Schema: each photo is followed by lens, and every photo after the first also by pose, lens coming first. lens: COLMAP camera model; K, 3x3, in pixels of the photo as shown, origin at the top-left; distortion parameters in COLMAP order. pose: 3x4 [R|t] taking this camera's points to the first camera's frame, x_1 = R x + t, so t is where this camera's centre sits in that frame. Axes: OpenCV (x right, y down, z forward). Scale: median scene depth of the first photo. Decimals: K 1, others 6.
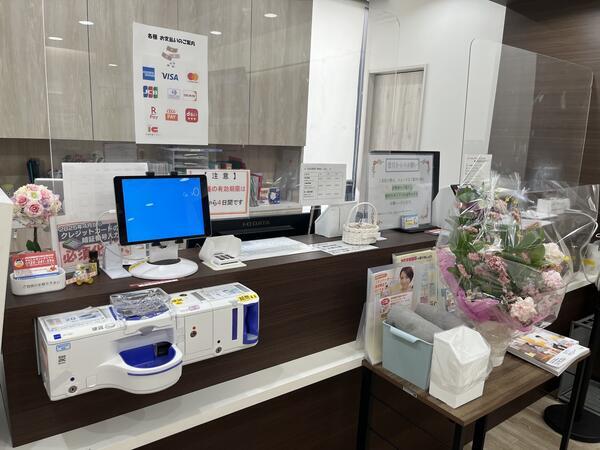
lens RADIAL K [[456.3, 0, 297.0], [0, 456.3, 226.1], [0, 0, 1]] dist [0.050849, -0.063567]
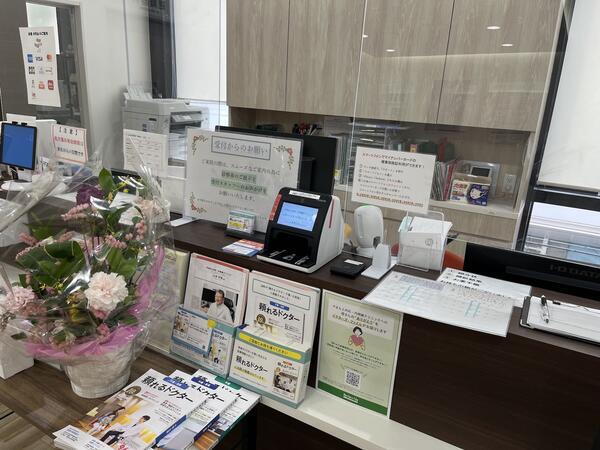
lens RADIAL K [[456.3, 0, 294.0], [0, 456.3, 226.4], [0, 0, 1]] dist [0.050849, -0.063567]
pose [[0.387326, 0.250593, -0.887232, 1.287073], [-0.212687, 0.960680, 0.178489, -0.213093], [0.897075, 0.119569, 0.425394, 1.009339]]
